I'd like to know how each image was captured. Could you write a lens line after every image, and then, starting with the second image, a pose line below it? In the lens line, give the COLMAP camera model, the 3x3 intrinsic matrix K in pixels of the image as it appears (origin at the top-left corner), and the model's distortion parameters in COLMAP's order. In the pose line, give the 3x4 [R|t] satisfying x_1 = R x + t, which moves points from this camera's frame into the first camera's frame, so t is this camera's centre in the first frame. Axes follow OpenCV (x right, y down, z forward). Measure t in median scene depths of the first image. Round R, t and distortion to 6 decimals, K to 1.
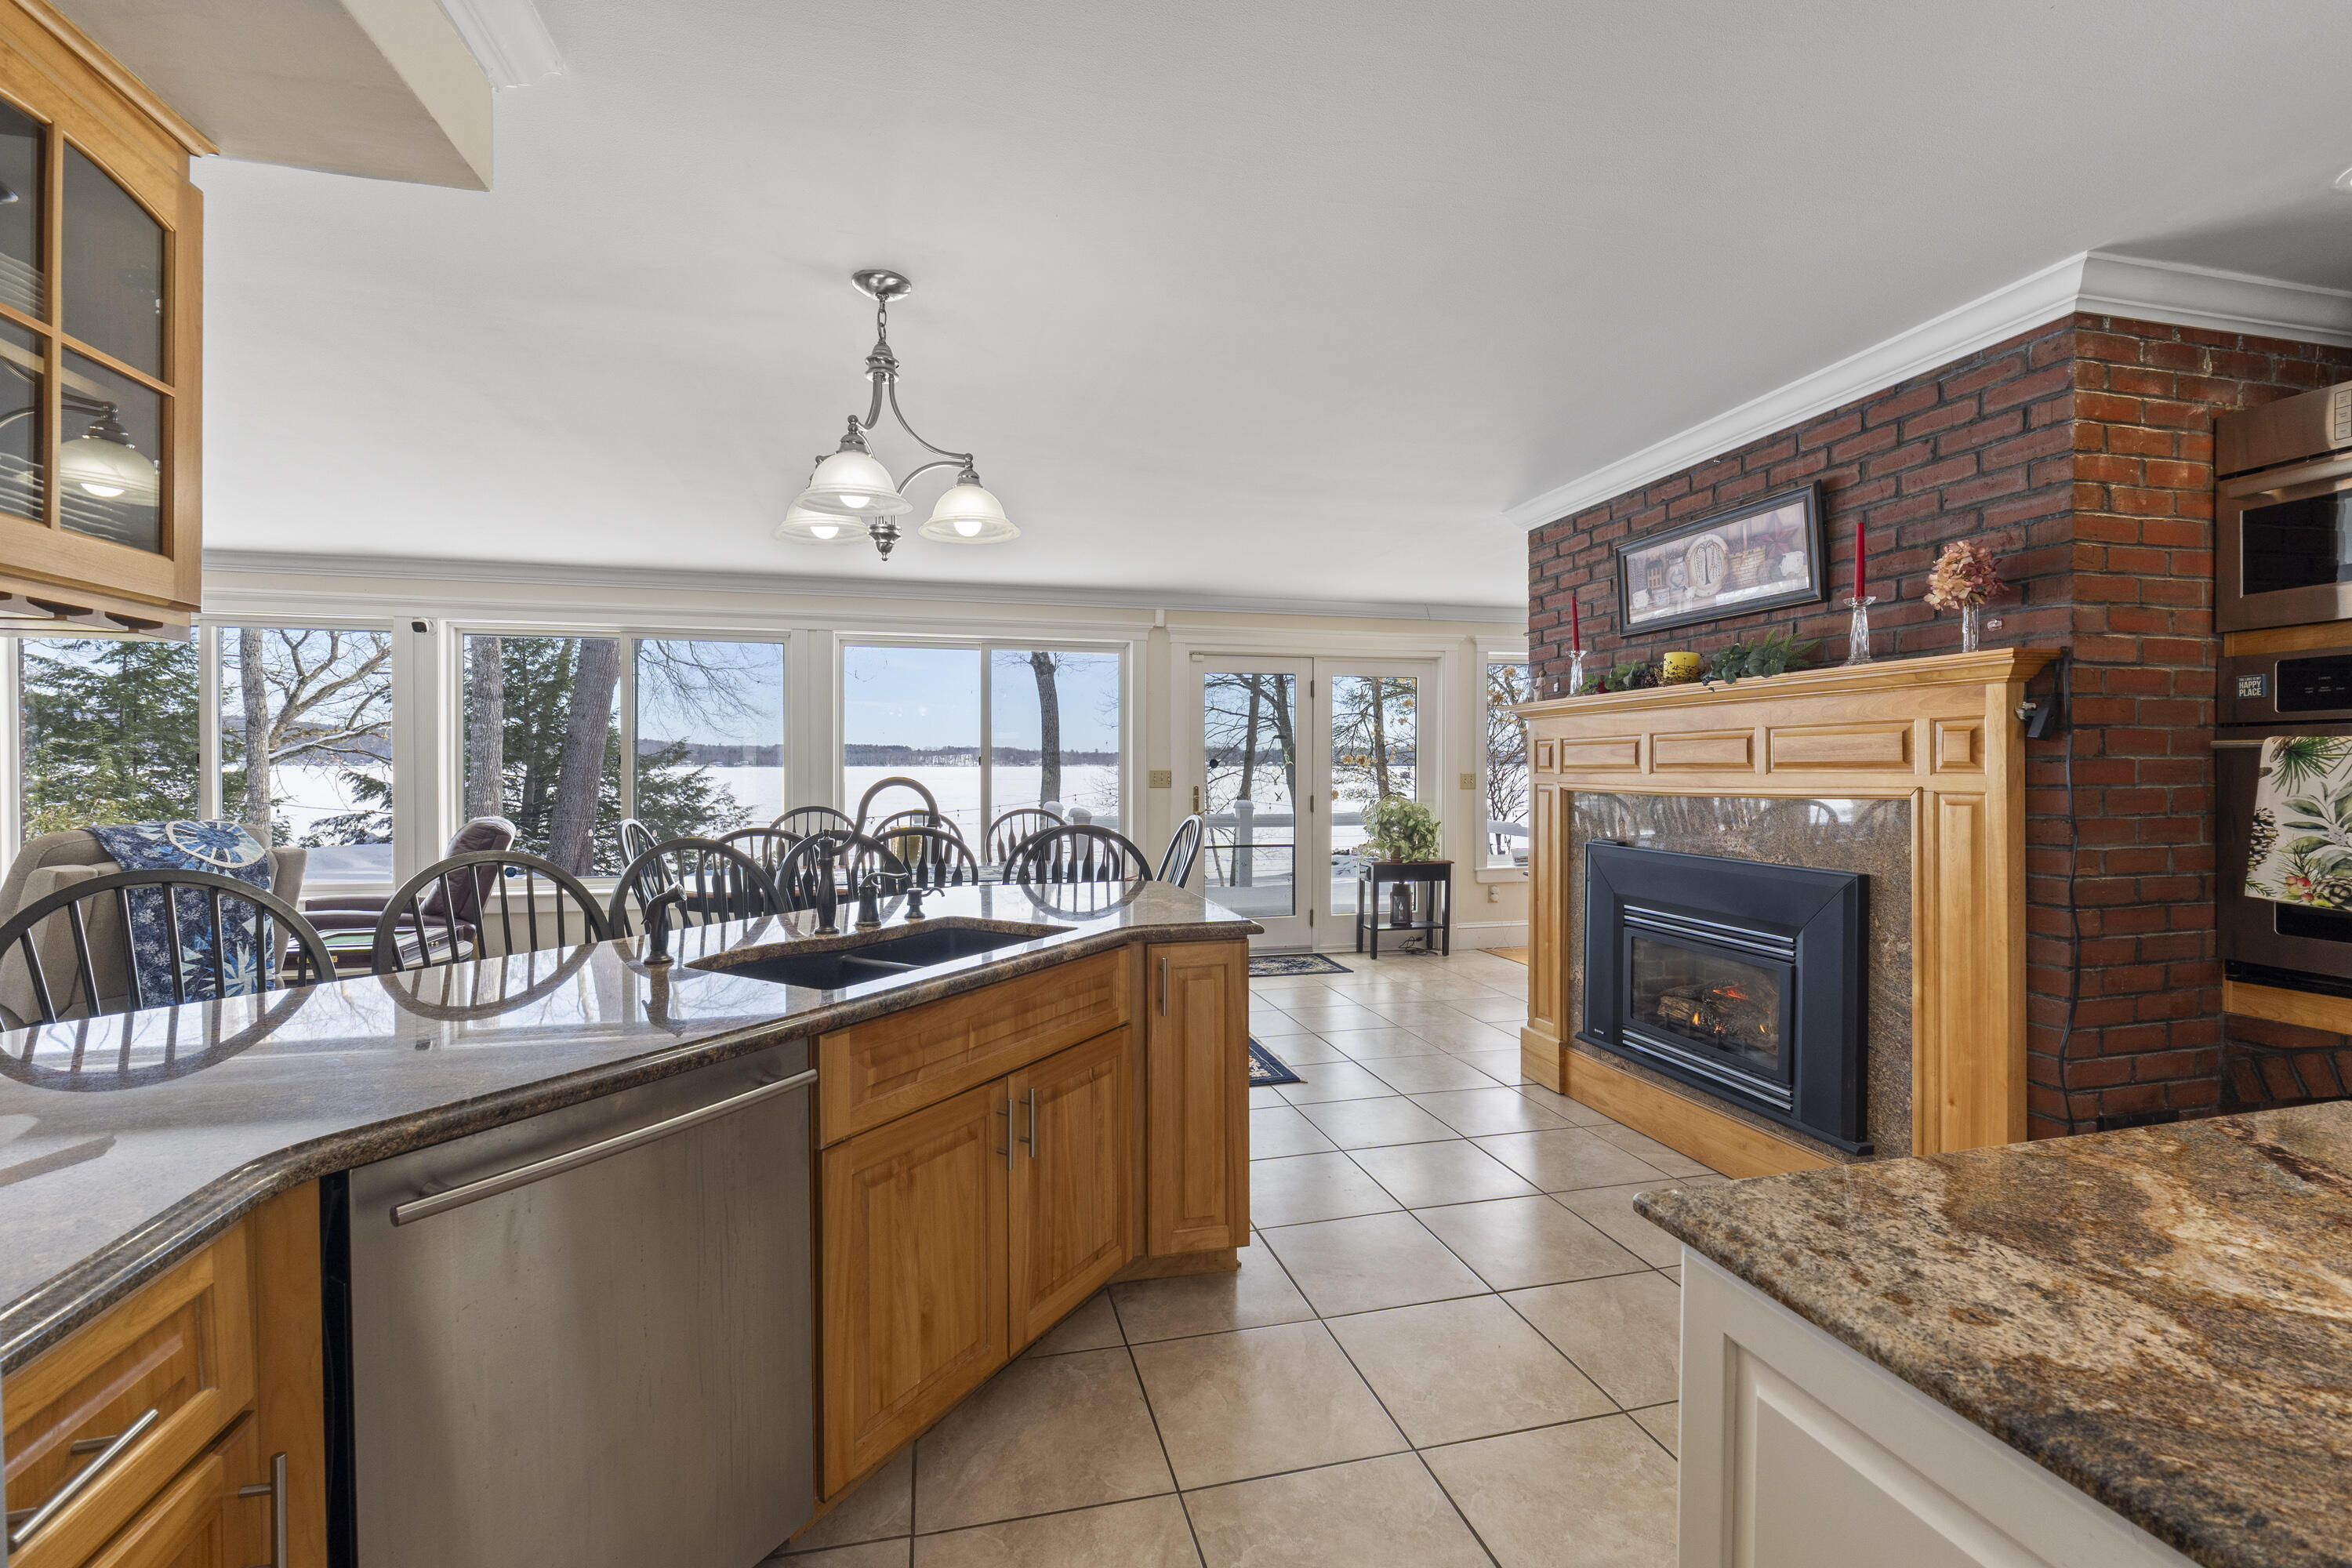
lens RADIAL K [[989.4, 0, 1167.6], [0, 989.4, 778.9], [0, 0, 1]] dist [-0.008005, 0.000180]
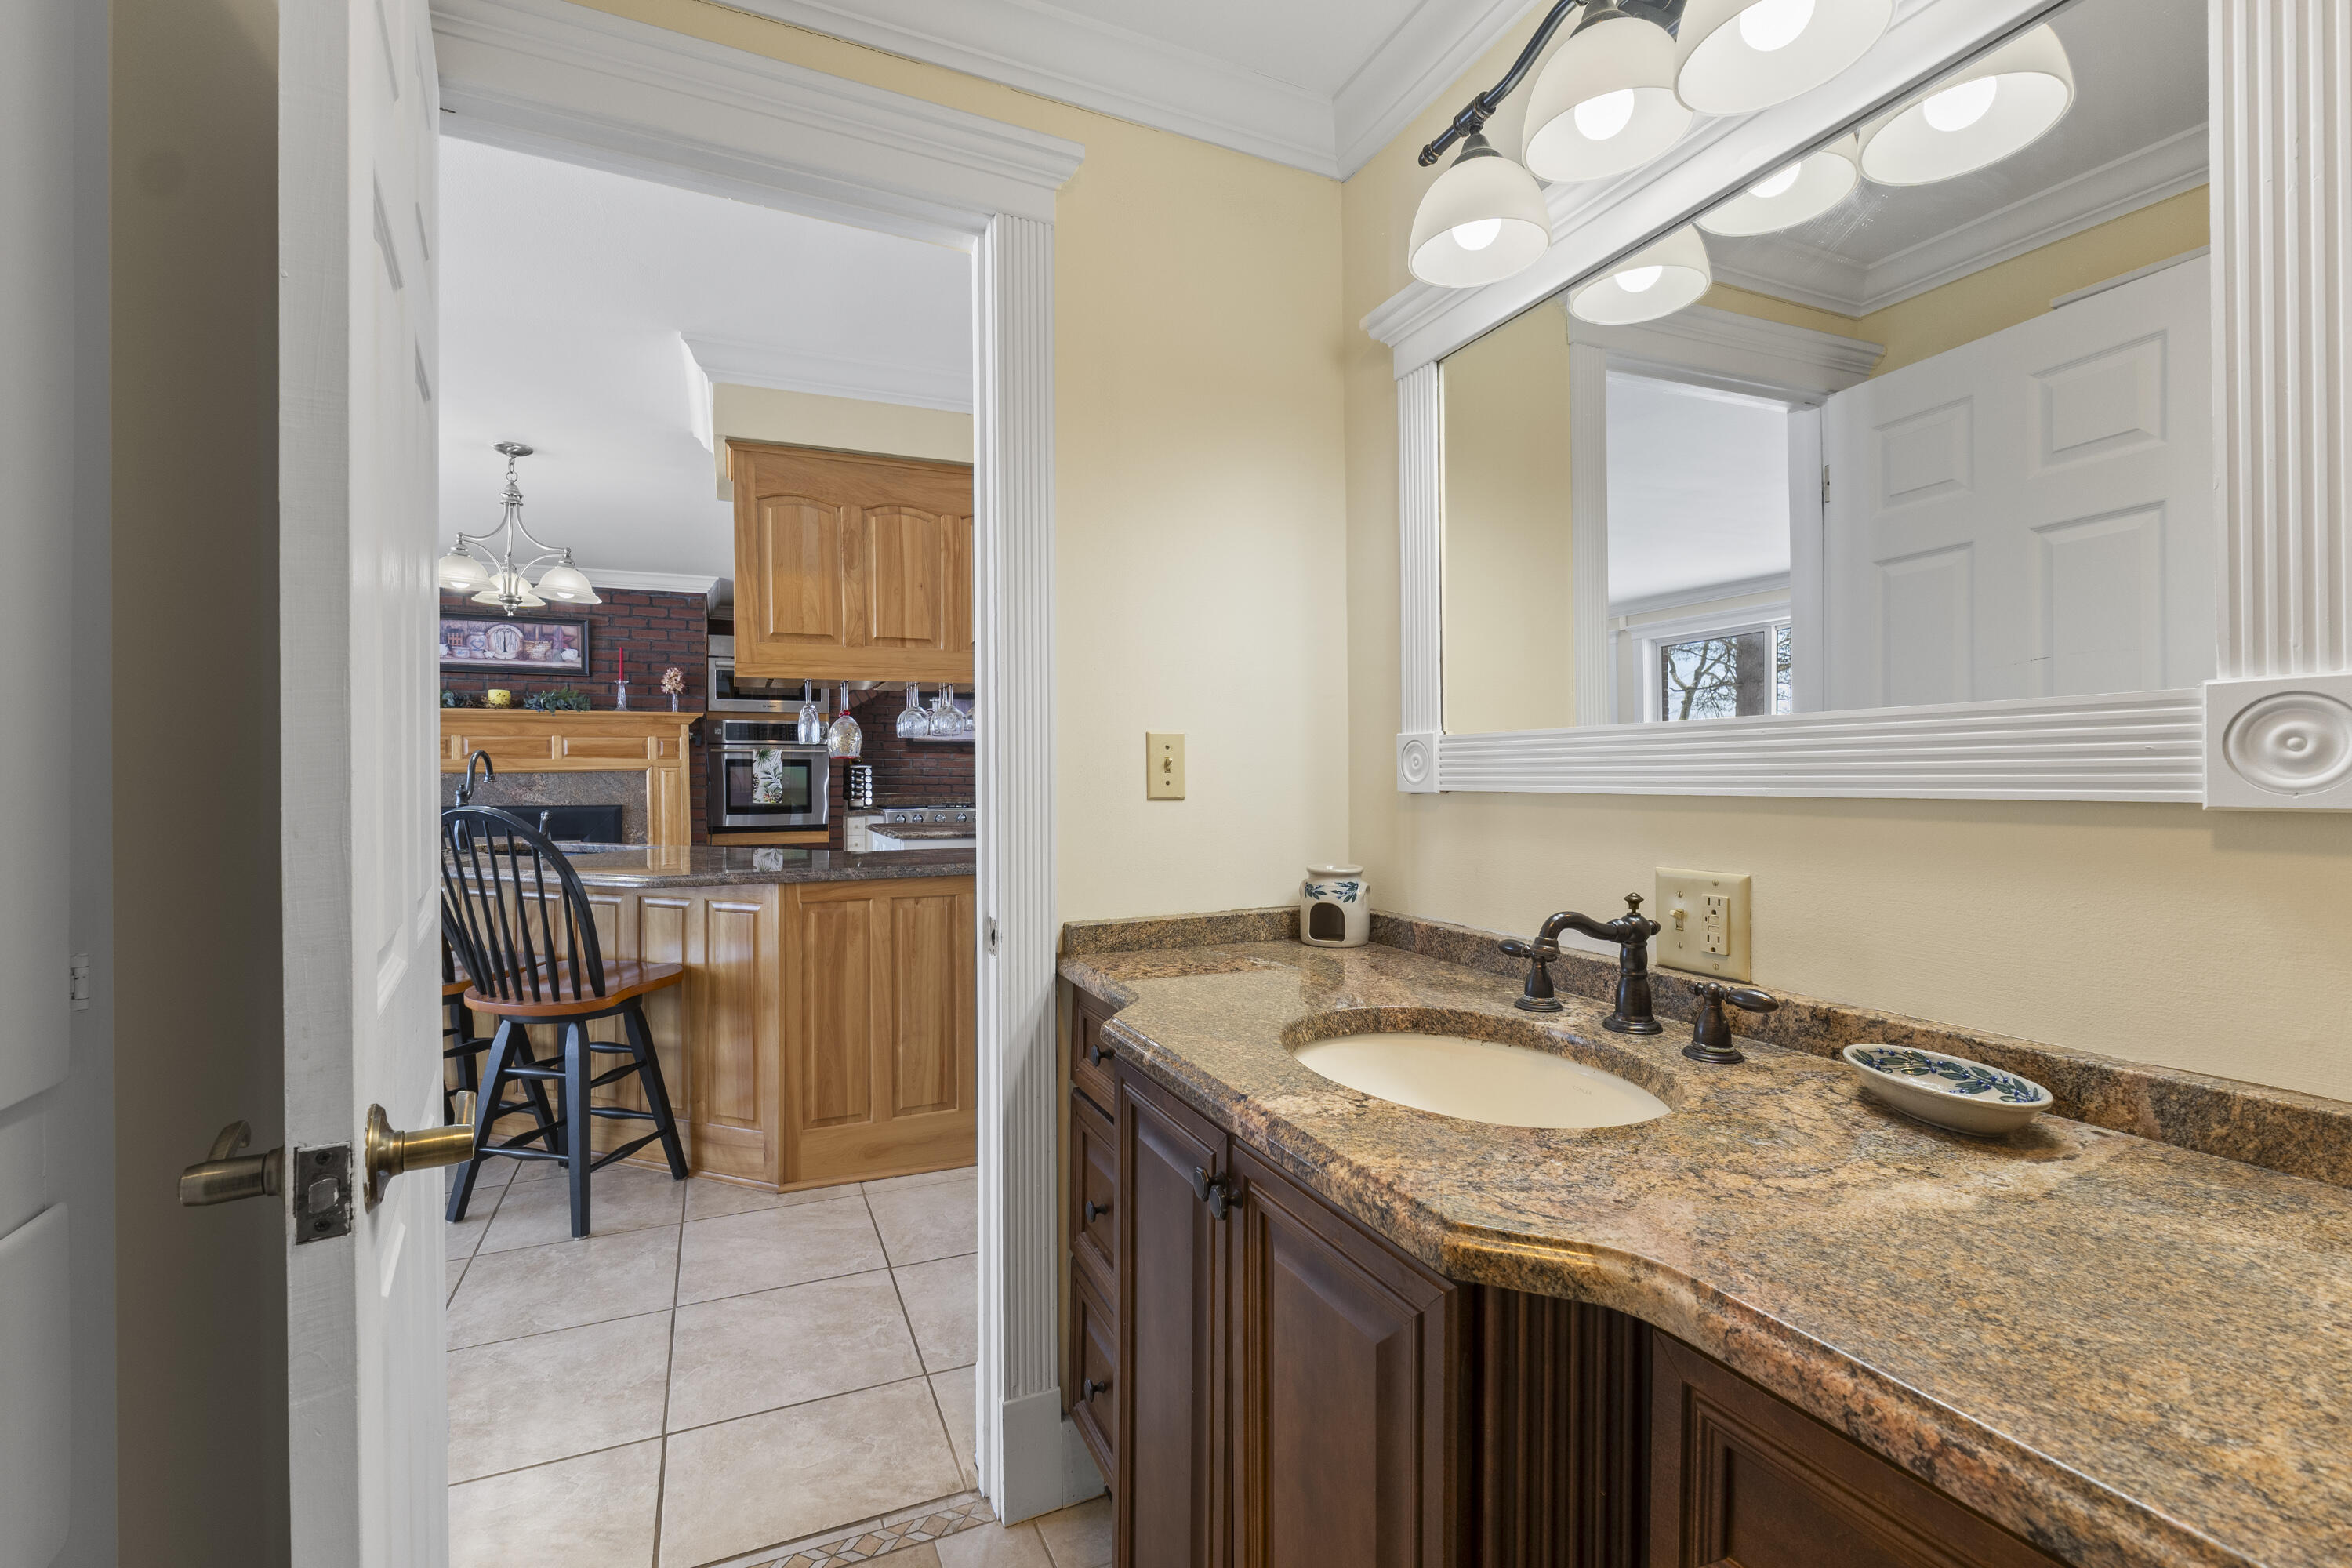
lens RADIAL K [[989.4, 0, 1168.2], [0, 989.4, 786.7], [0, 0, 1]] dist [-0.008005, 0.000180]
pose [[-0.182068, -0.011397, 0.983220, -1.487616], [0.010144, 0.999858, 0.013468, 0.033986], [-0.983234, 0.012426, -0.181926, 0.162563]]
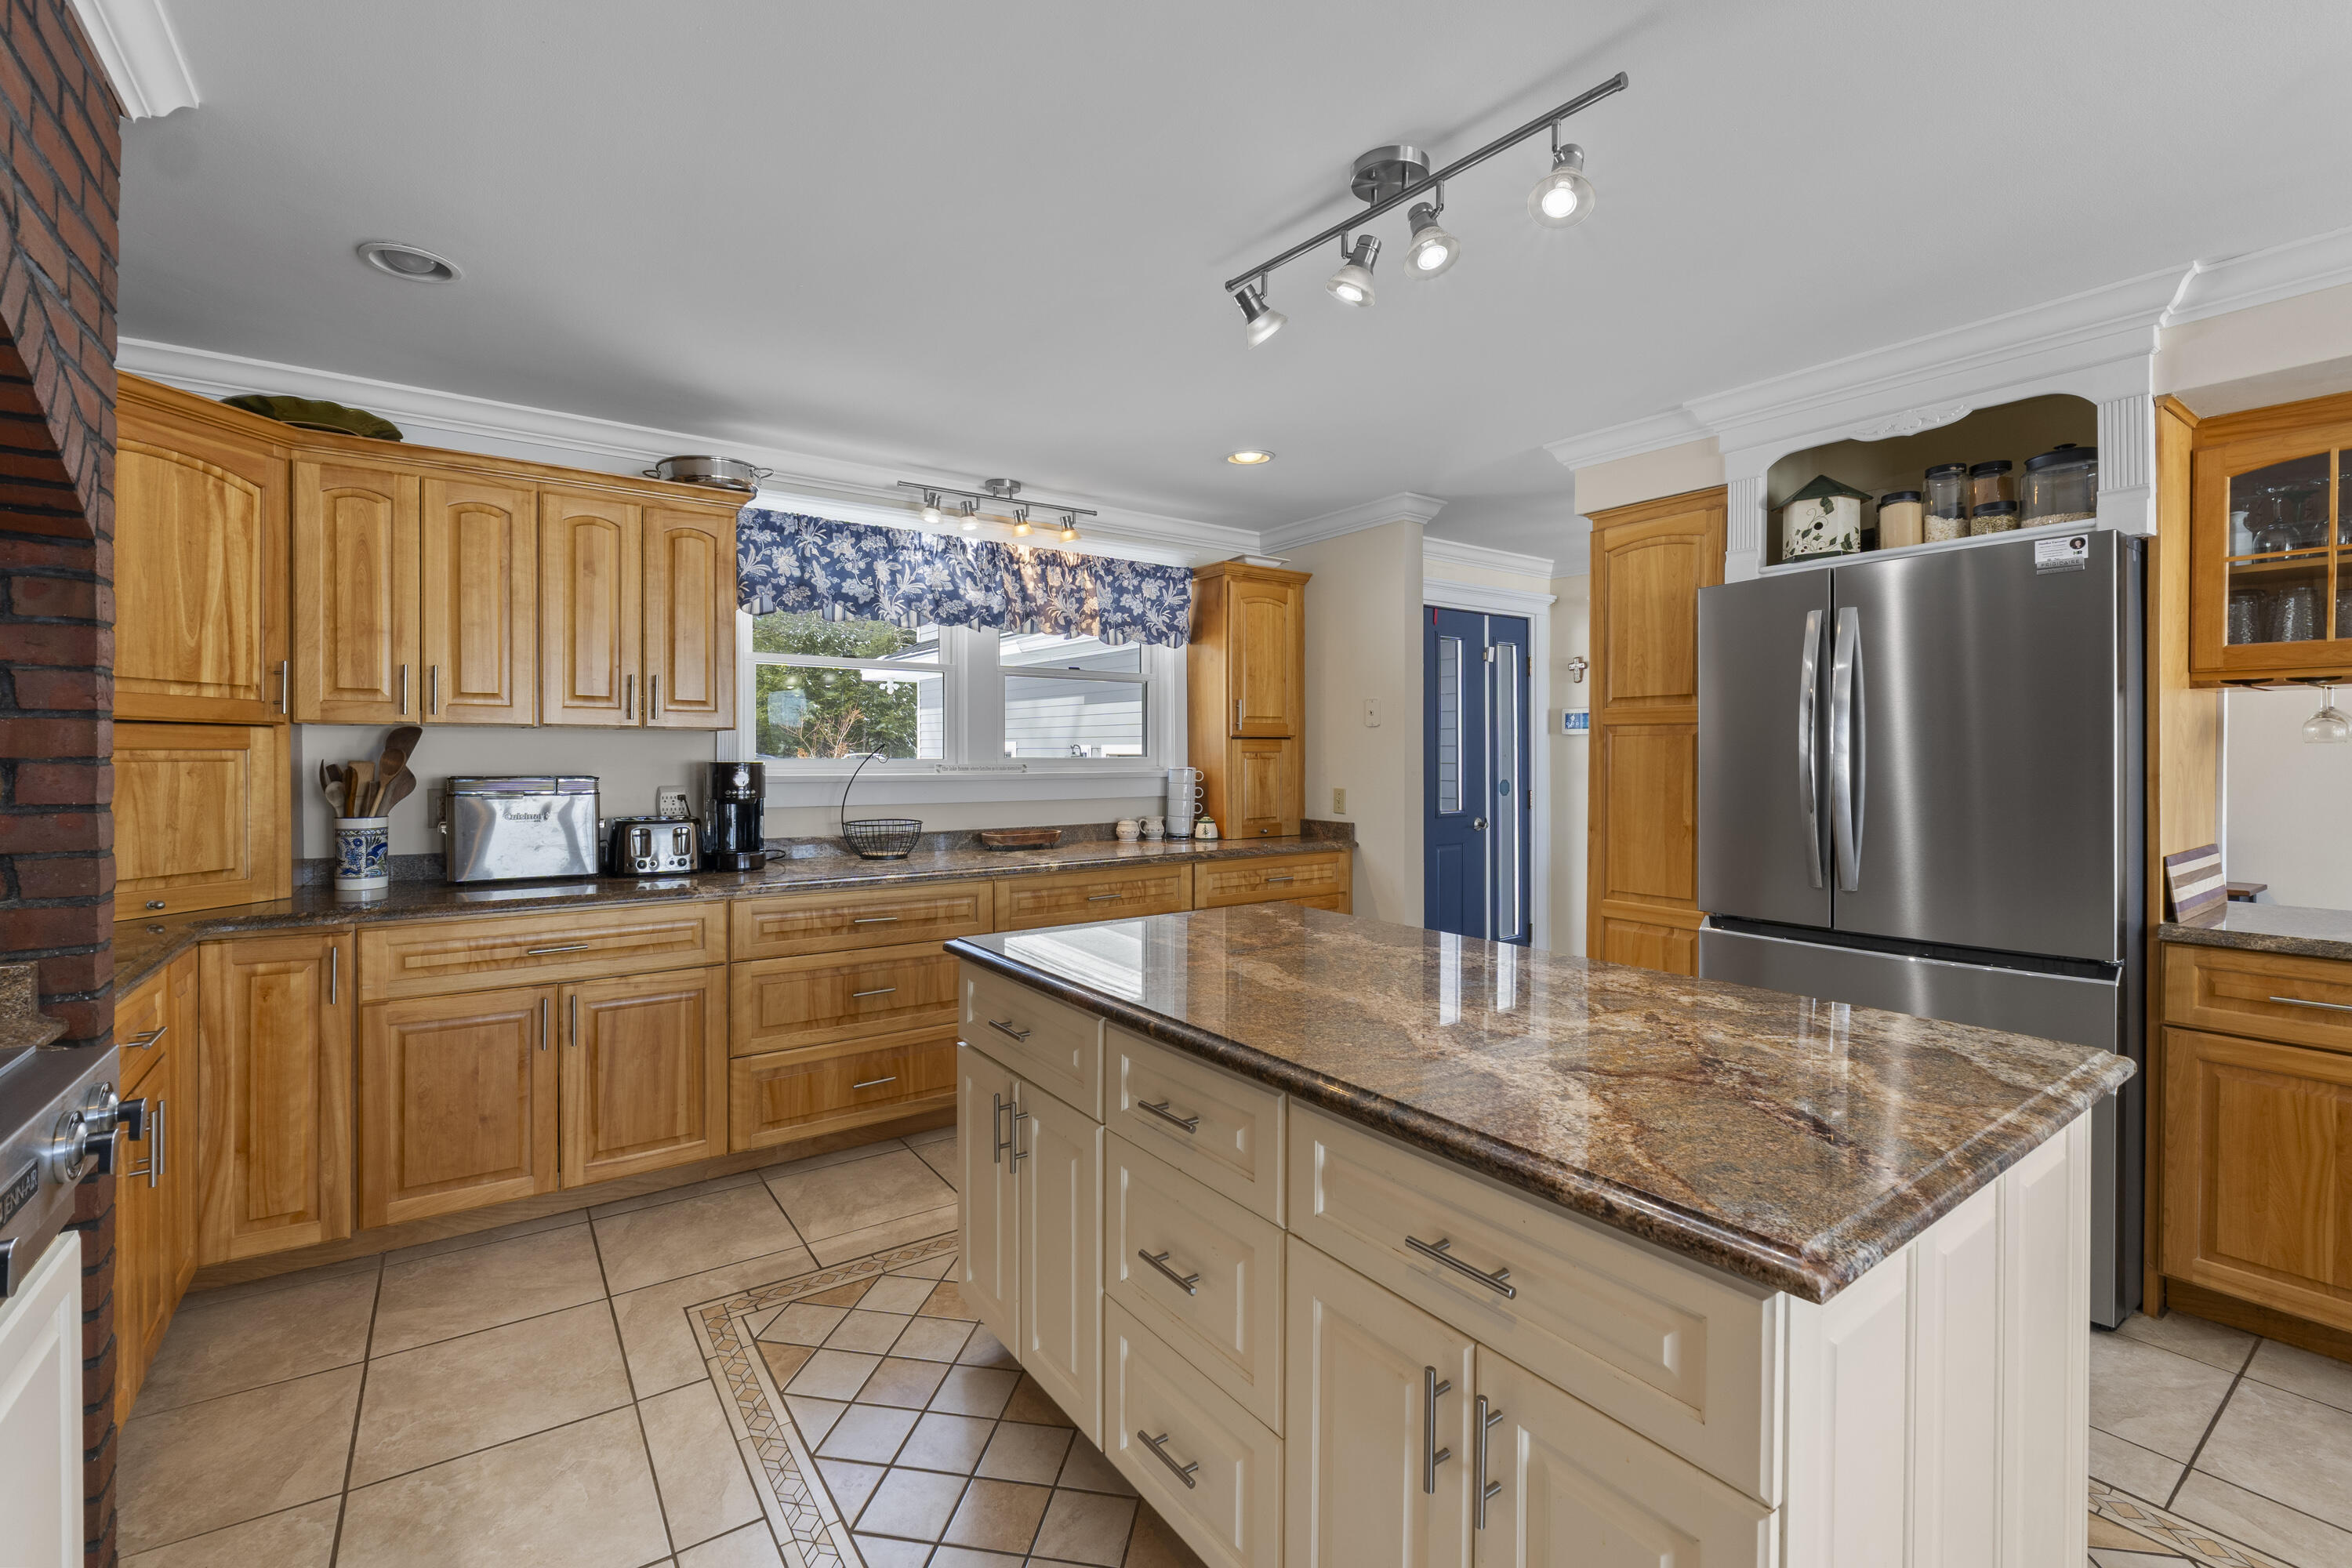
lens RADIAL K [[989.4, 0, 1158.4], [0, 989.4, 763.3], [0, 0, 1]] dist [-0.008005, 0.000180]
pose [[-0.934766, 0.003900, -0.355242, 0.712582], [-0.002891, 0.999823, 0.018586, -0.011418], [0.355252, 0.018400, -0.934589, 0.562938]]
